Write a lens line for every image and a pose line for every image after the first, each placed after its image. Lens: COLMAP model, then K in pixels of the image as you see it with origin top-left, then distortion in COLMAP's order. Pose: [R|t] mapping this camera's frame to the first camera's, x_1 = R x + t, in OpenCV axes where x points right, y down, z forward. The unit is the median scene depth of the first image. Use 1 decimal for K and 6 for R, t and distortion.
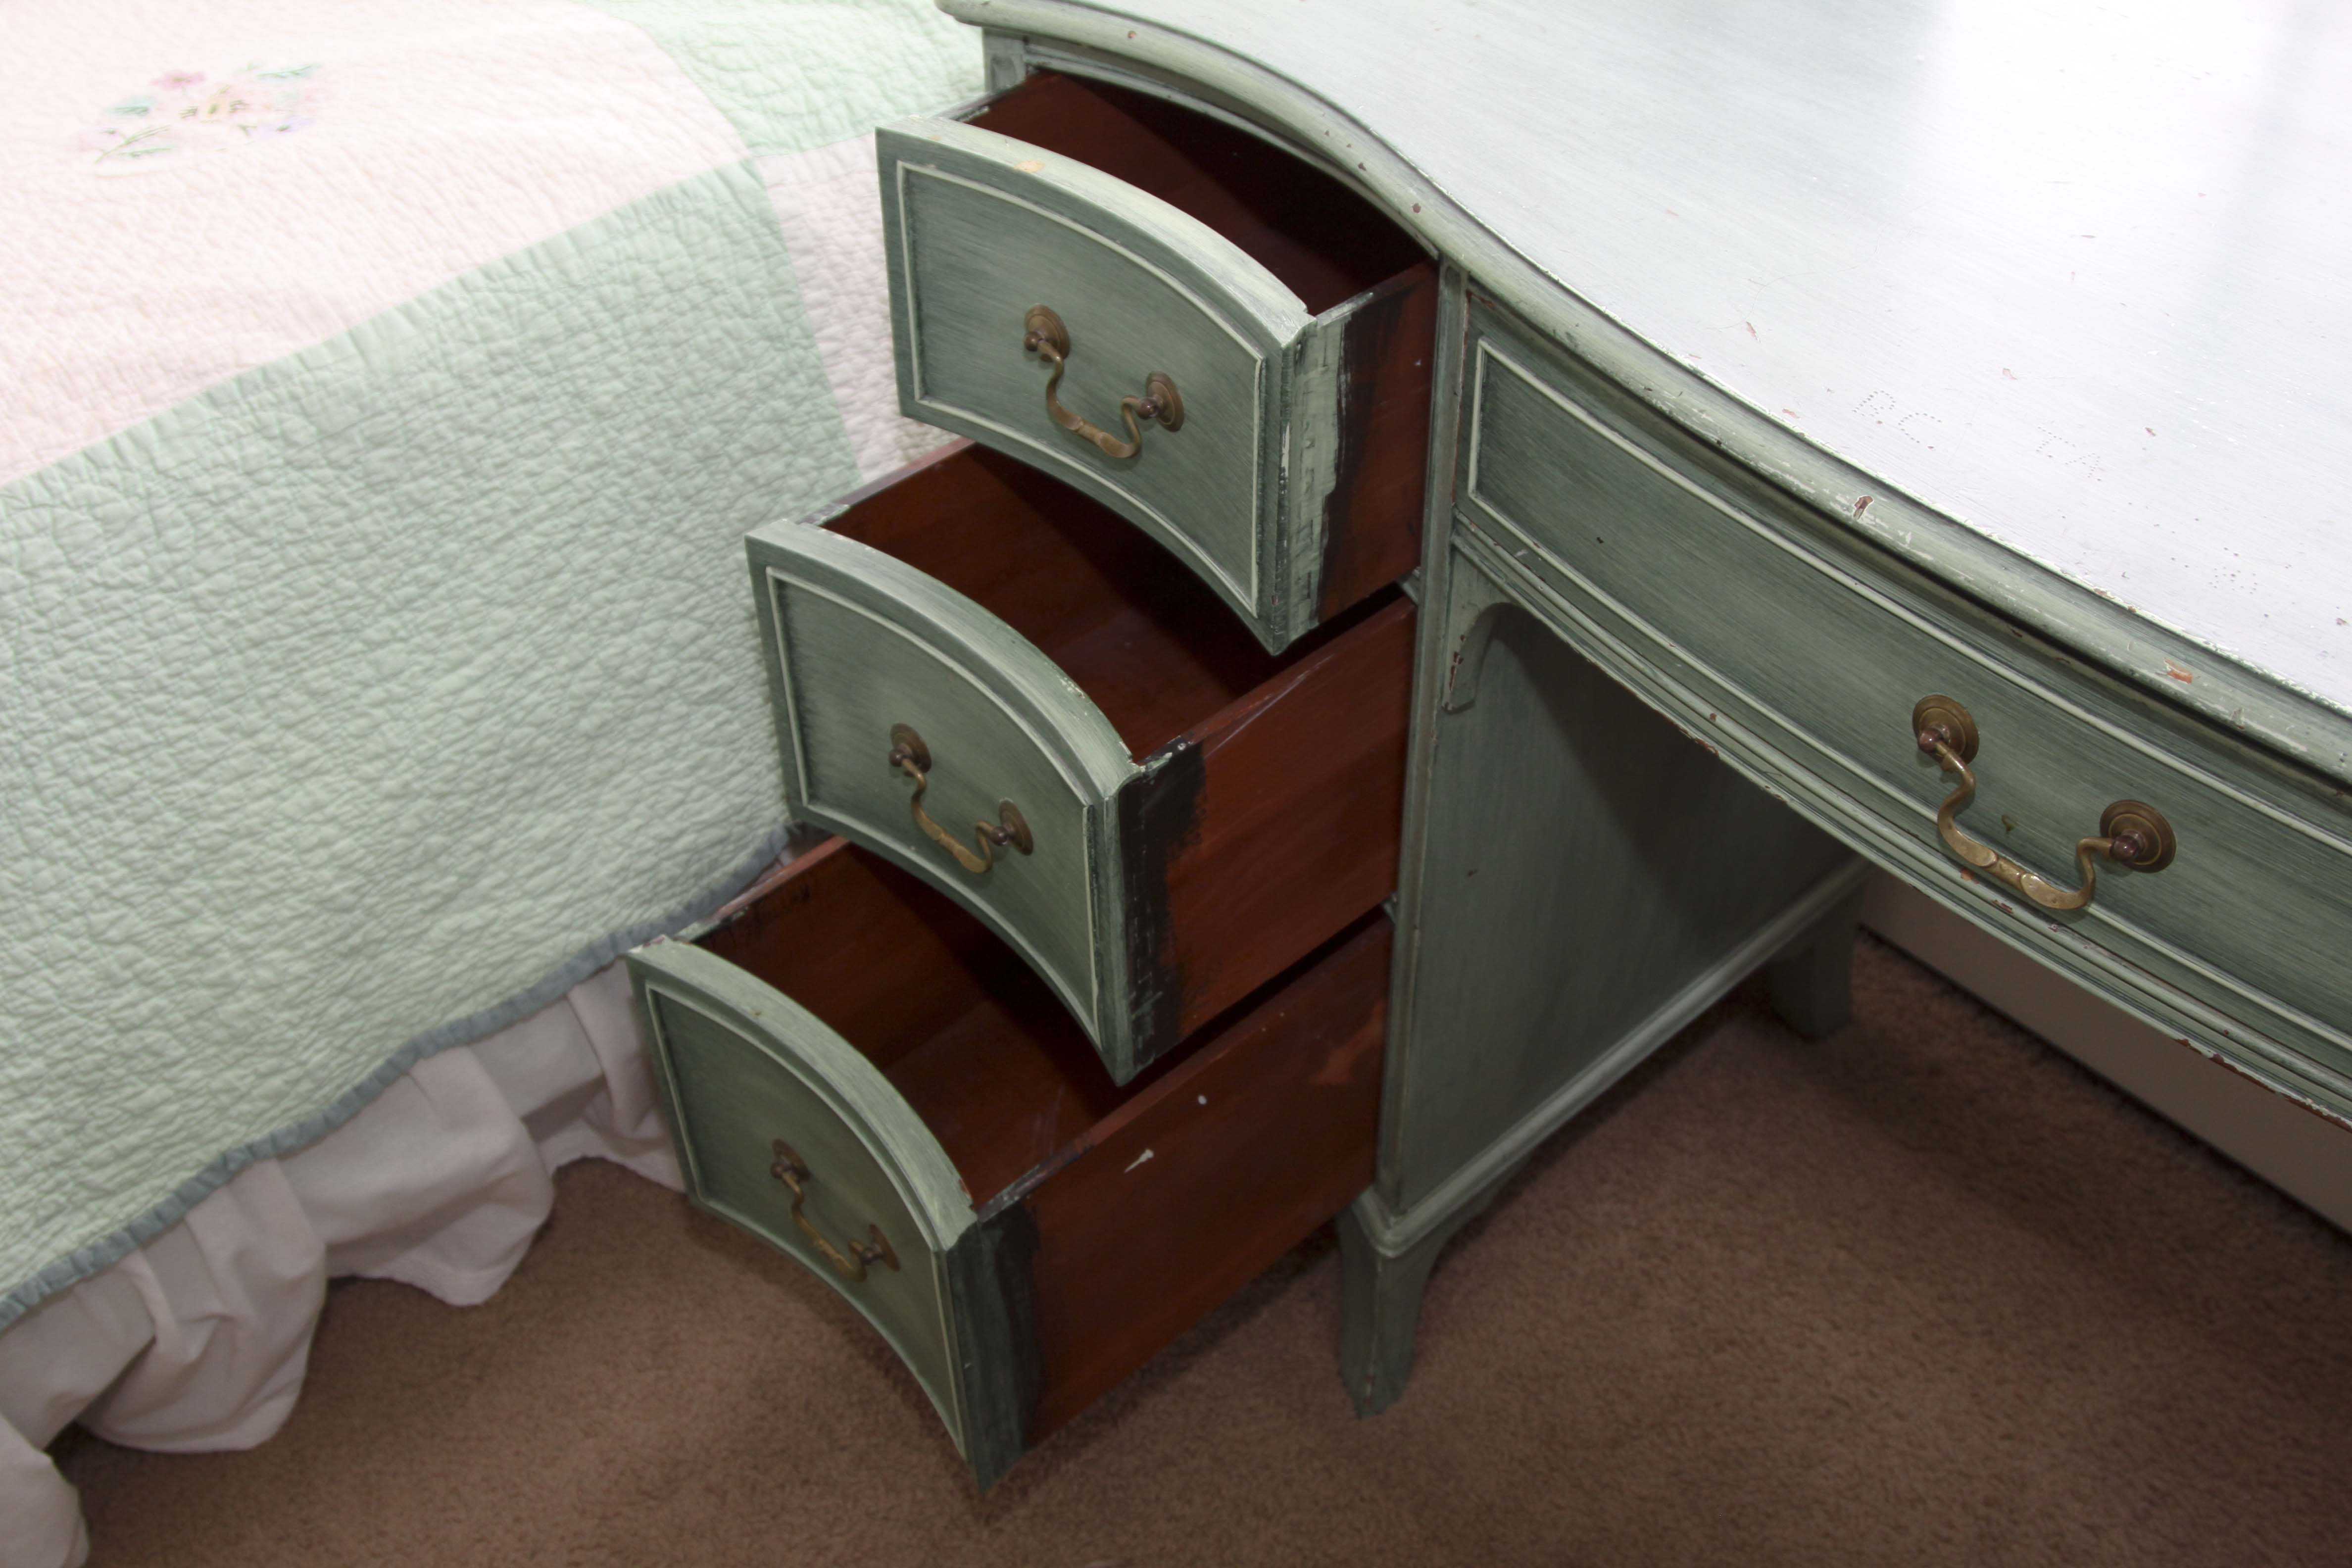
lens RADIAL K [[2488.4, 0, 1165.8], [0, 2488.4, 784.4], [0, 0, 1]] dist [-0.114688, 0.000000]
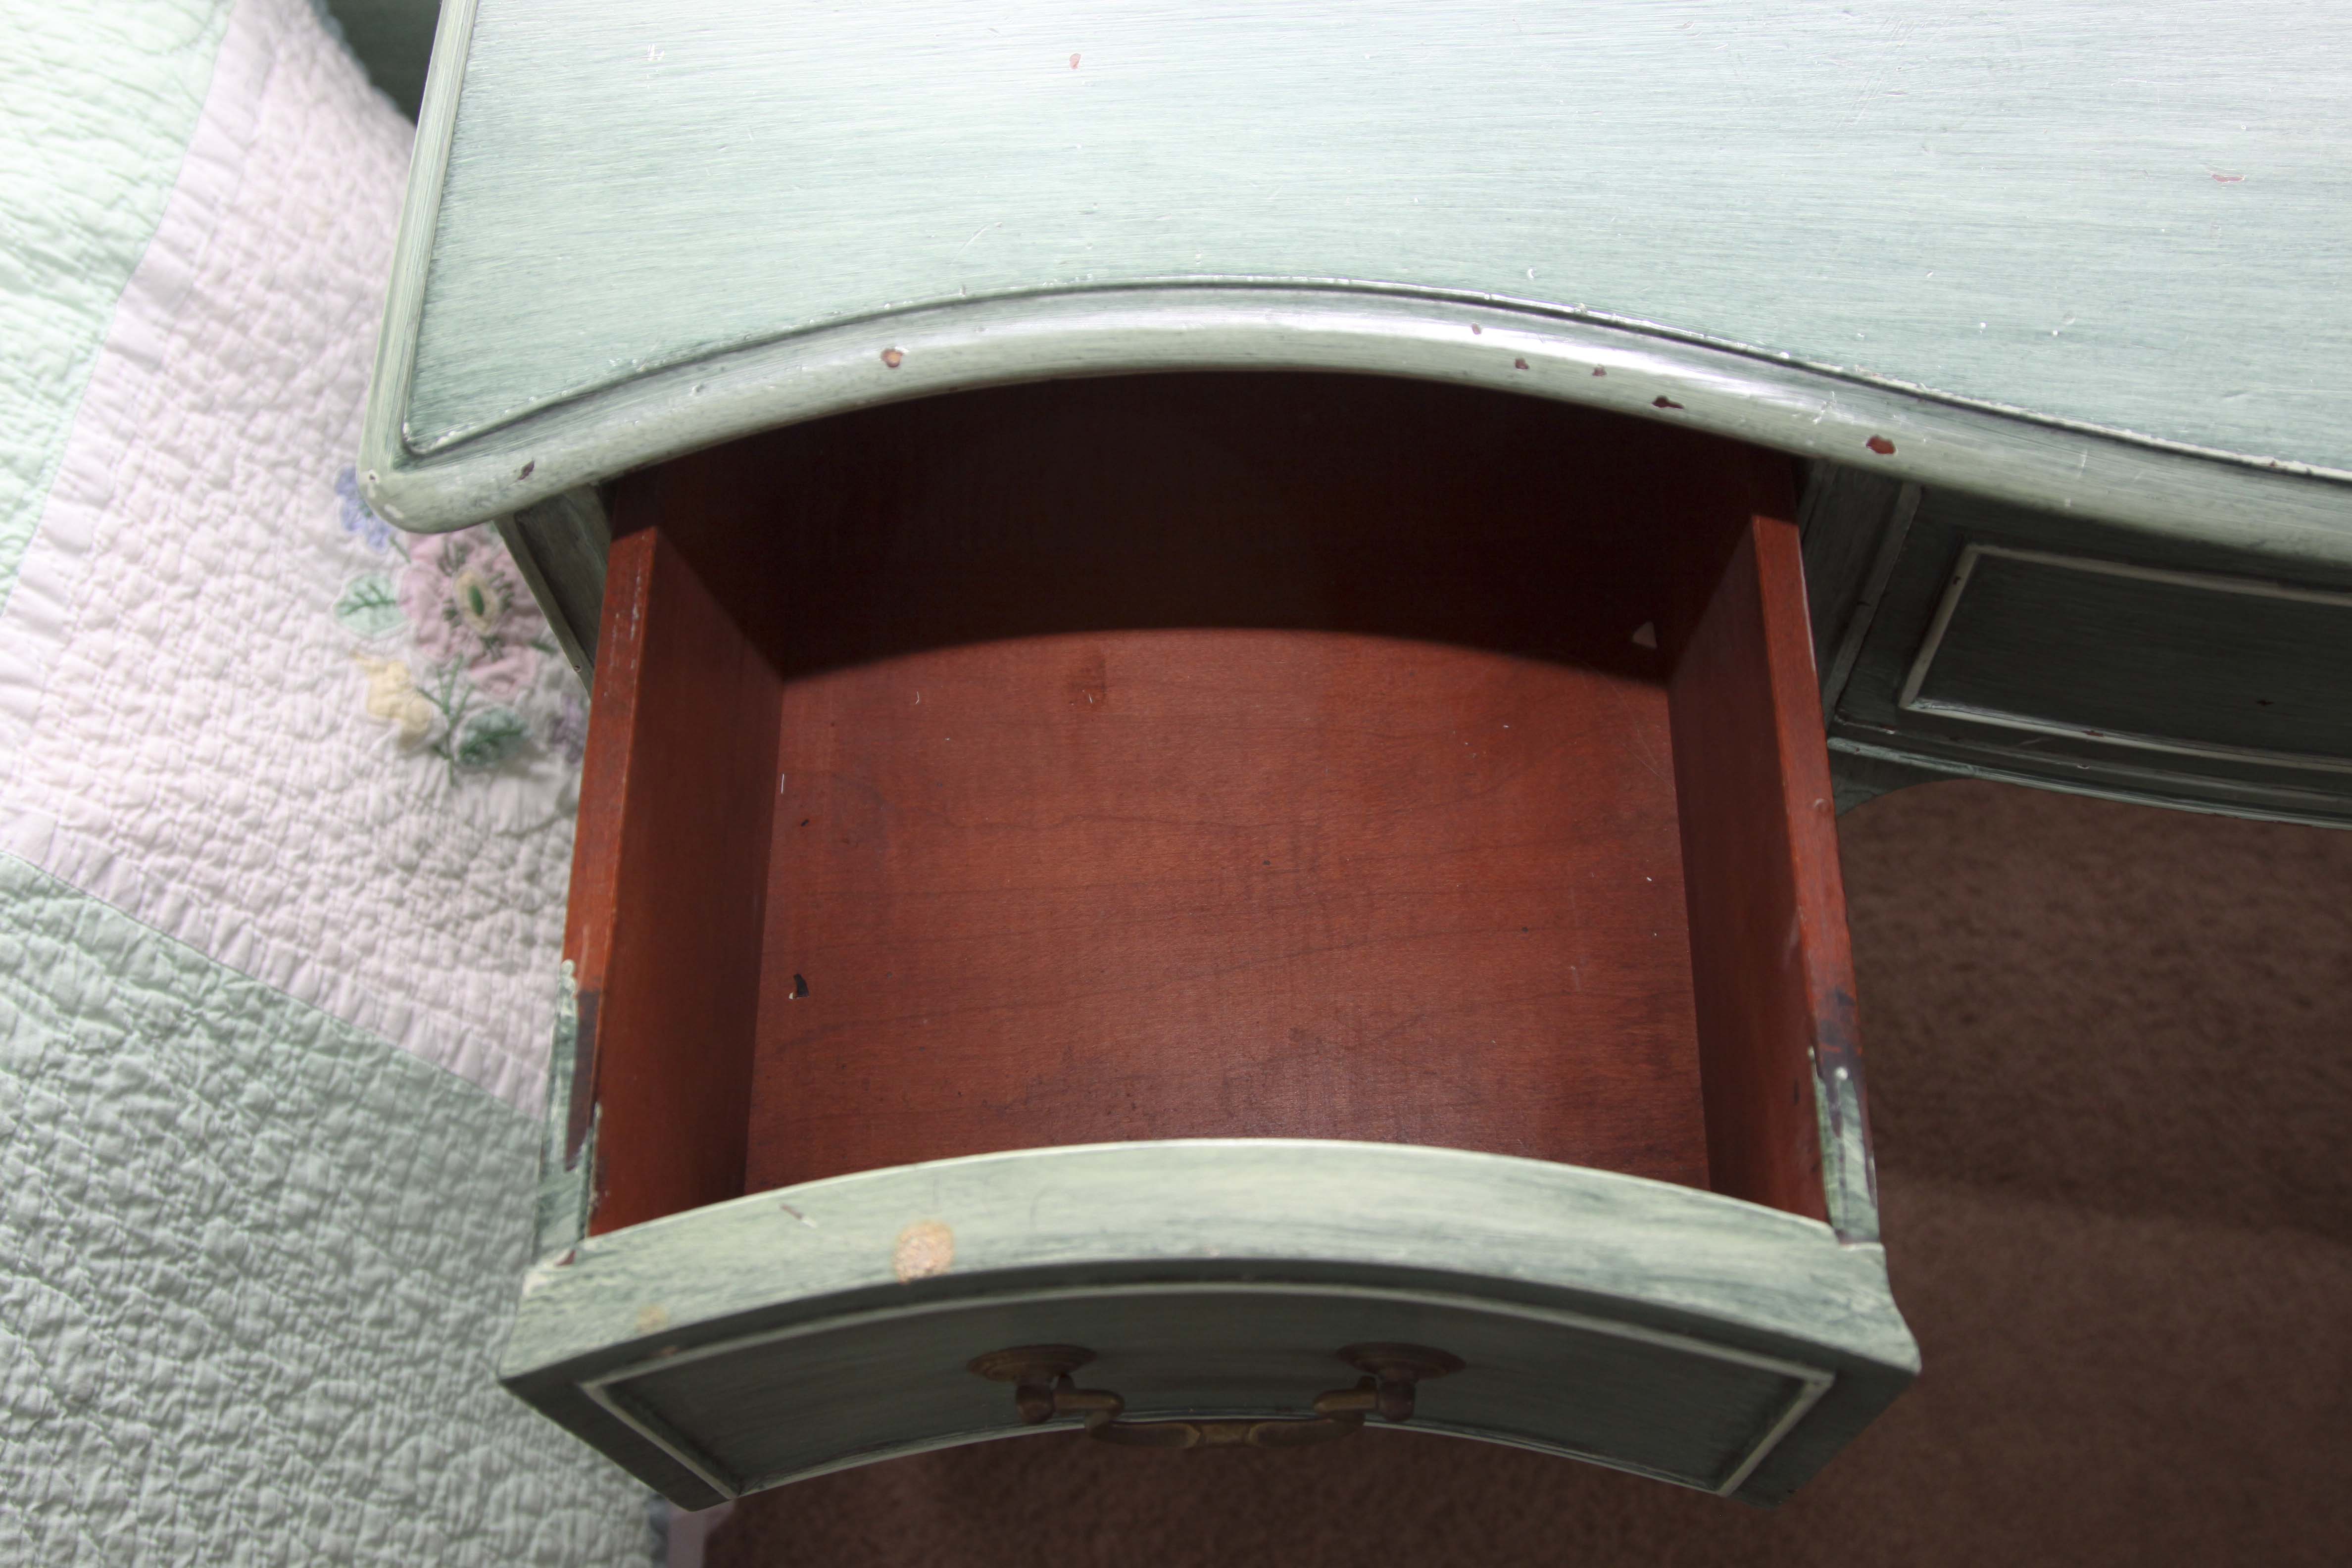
lens RADIAL K [[2488.4, 0, 1230.6], [0, 2488.4, 845.0], [0, 0, 1]] dist [-0.114688, 0.000000]
pose [[0.678785, -0.673432, 0.292814, -0.140628], [0.512827, 0.720120, 0.467371, -0.357689], [-0.525604, -0.167081, 0.834161, 0.484920]]
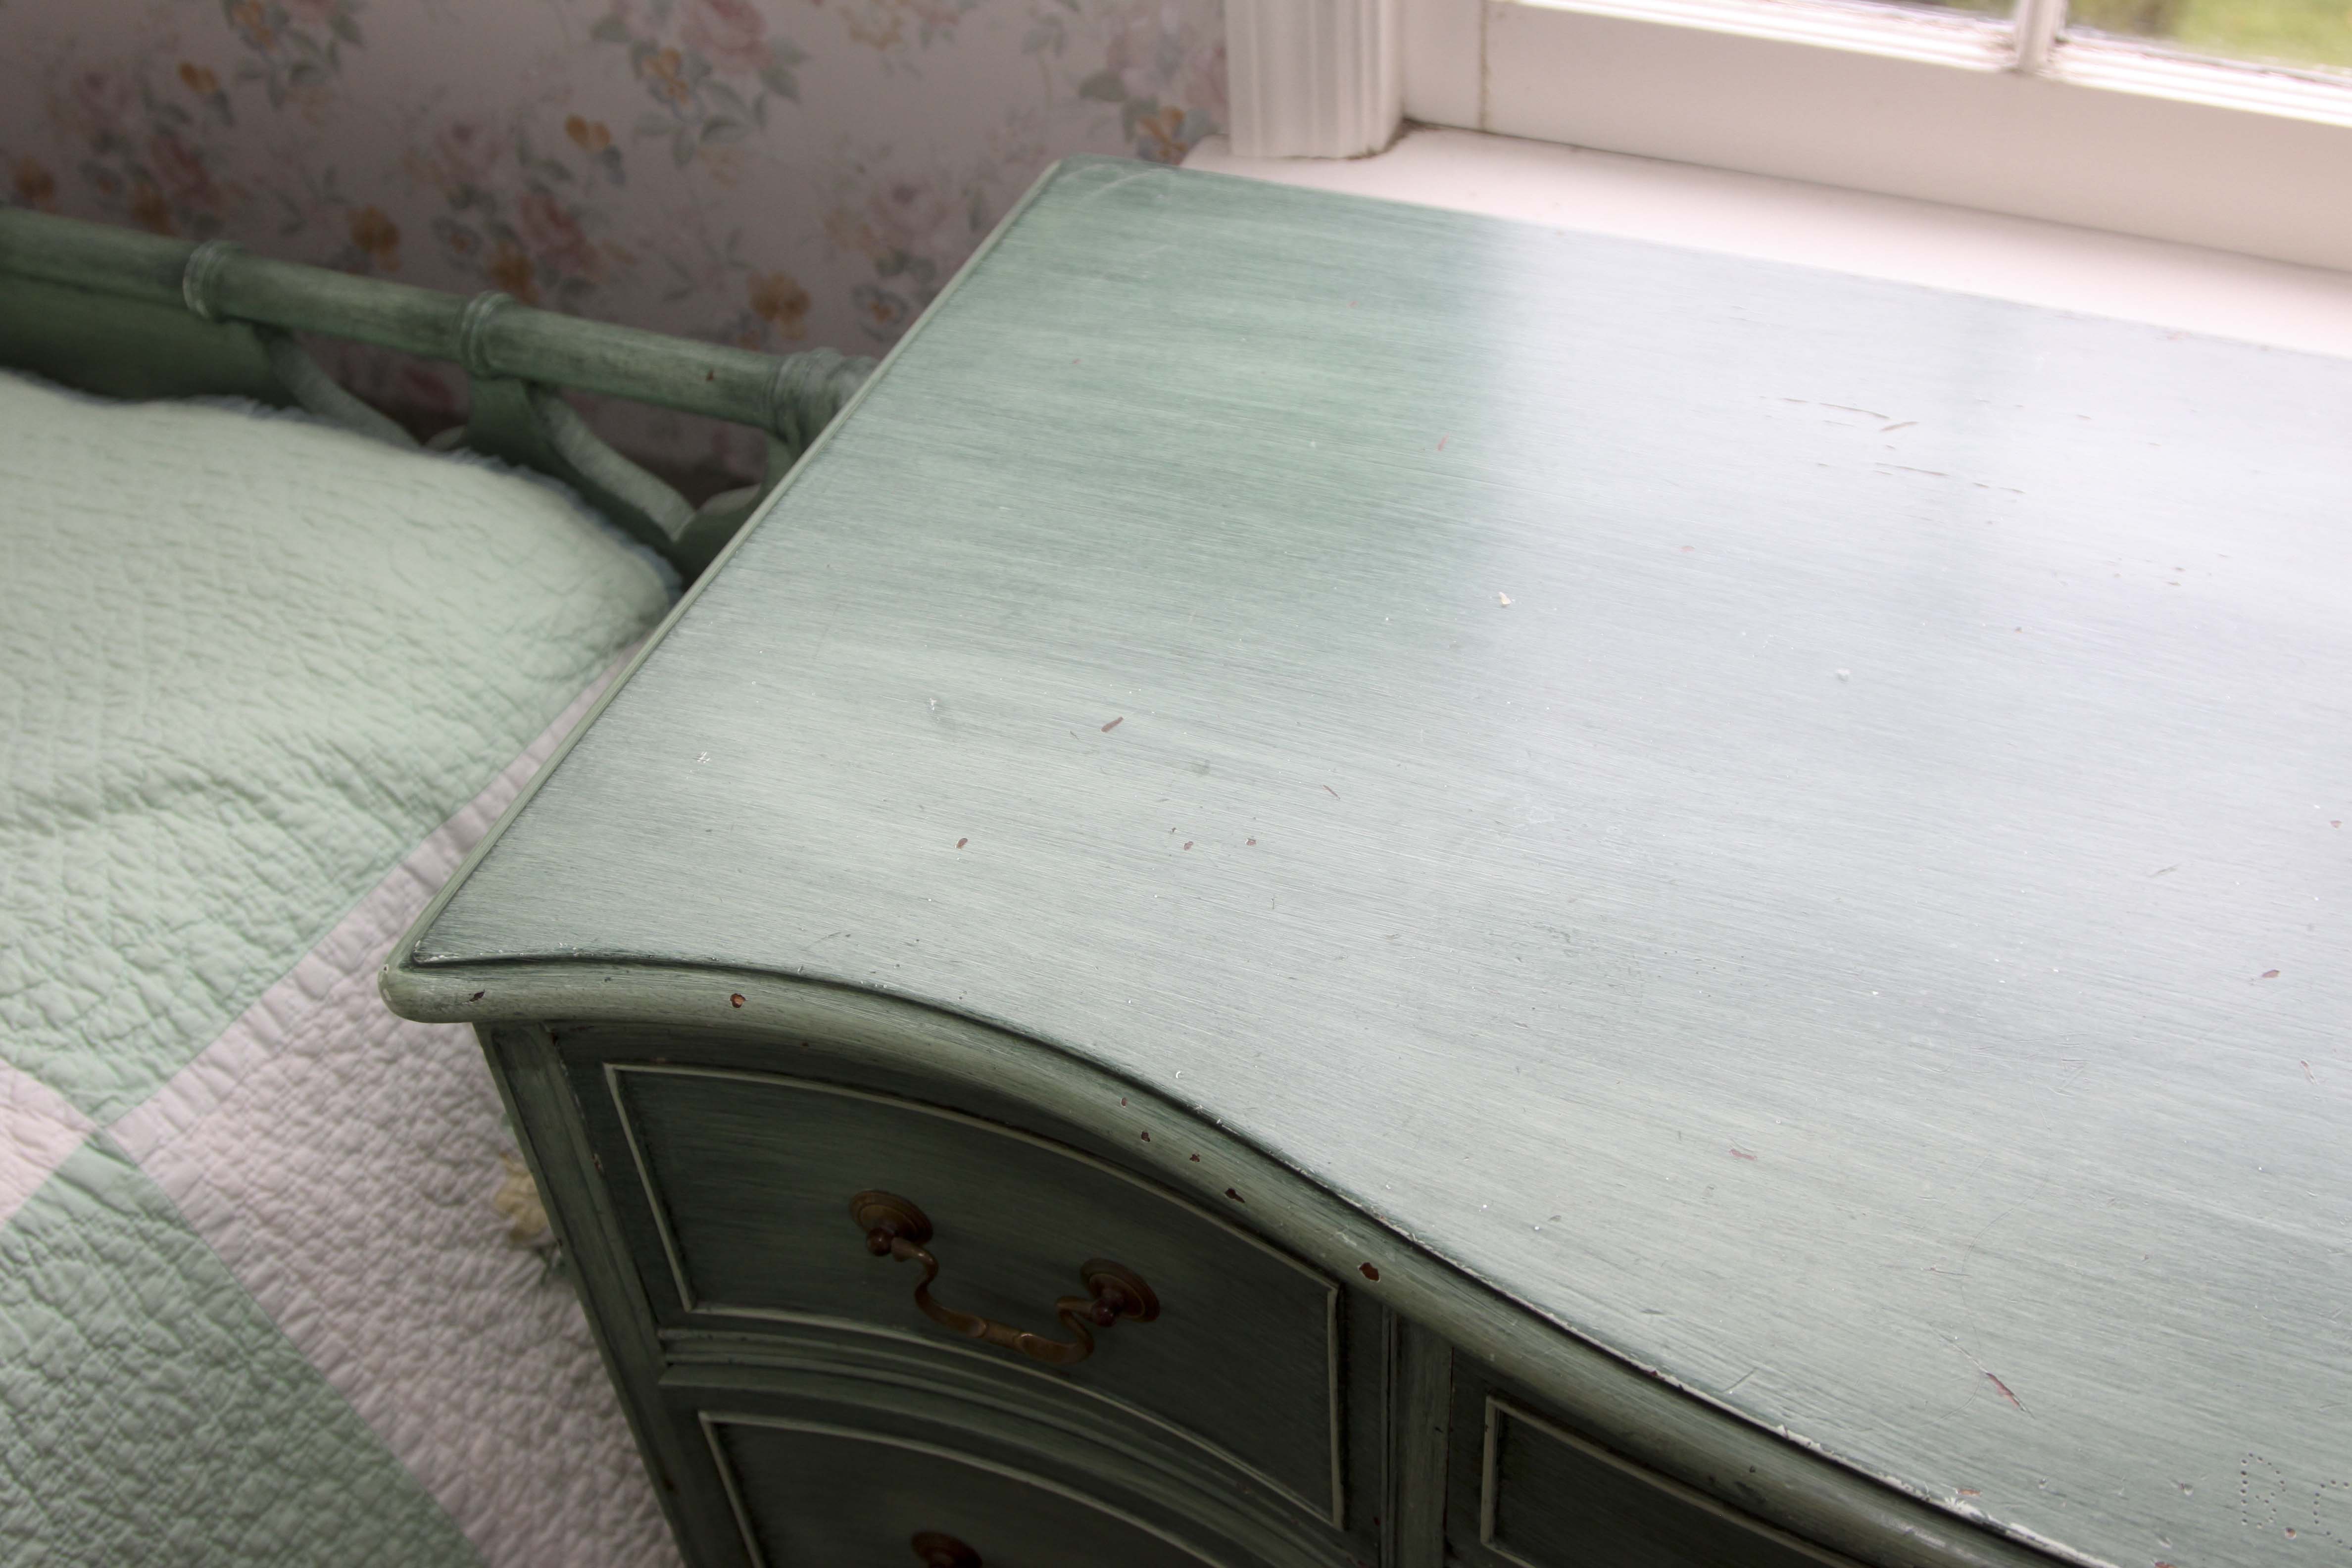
lens RADIAL K [[2488.4, 0, 1191.1], [0, 2488.4, 795.4], [0, 0, 1]] dist [-0.114688, 0.000000]
pose [[0.906998, -0.318280, 0.275776, -0.056556], [0.314149, 0.947458, 0.060280, -0.302102], [-0.280472, 0.031961, 0.959330, 0.305190]]
